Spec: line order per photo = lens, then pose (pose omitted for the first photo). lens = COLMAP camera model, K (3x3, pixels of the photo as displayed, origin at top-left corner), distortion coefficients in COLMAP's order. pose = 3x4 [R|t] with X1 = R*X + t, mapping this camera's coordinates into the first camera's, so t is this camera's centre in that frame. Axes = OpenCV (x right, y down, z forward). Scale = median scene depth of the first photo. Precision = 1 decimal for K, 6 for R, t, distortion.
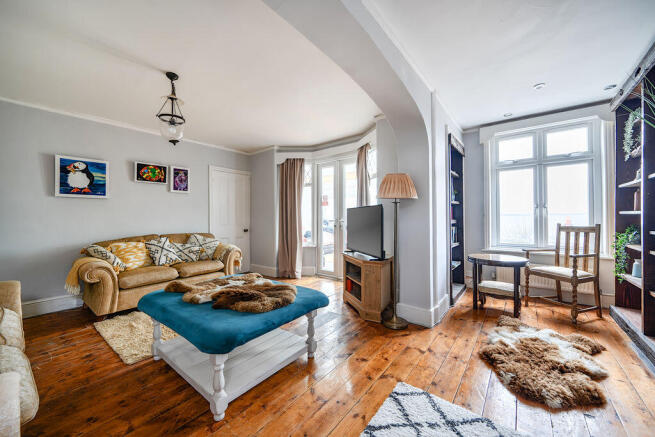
lens RADIAL K [[249.0, 0, 328.5], [0, 249.0, 215.6], [0, 0, 1]] dist [-0.002966, -0.000308]
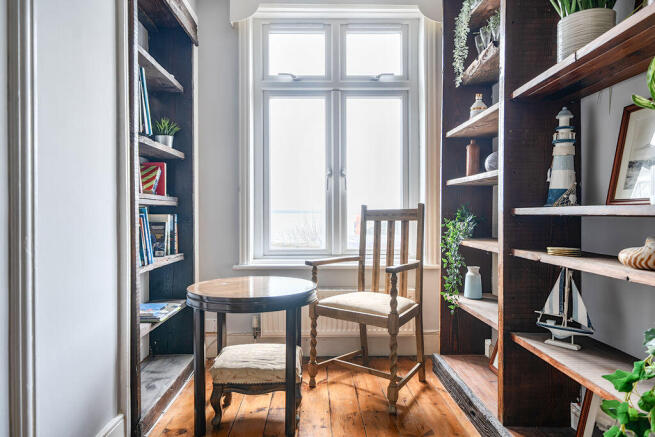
lens RADIAL K [[395.9, 0, 327.8], [0, 395.9, 218.3], [0, 0, 1]] dist [-0.009166, -0.000127]
pose [[0.763821, -0.001541, 0.645426, 0.365386], [-0.007939, 0.999899, 0.011783, 0.051686], [-0.645379, -0.014125, 0.763732, 0.448687]]
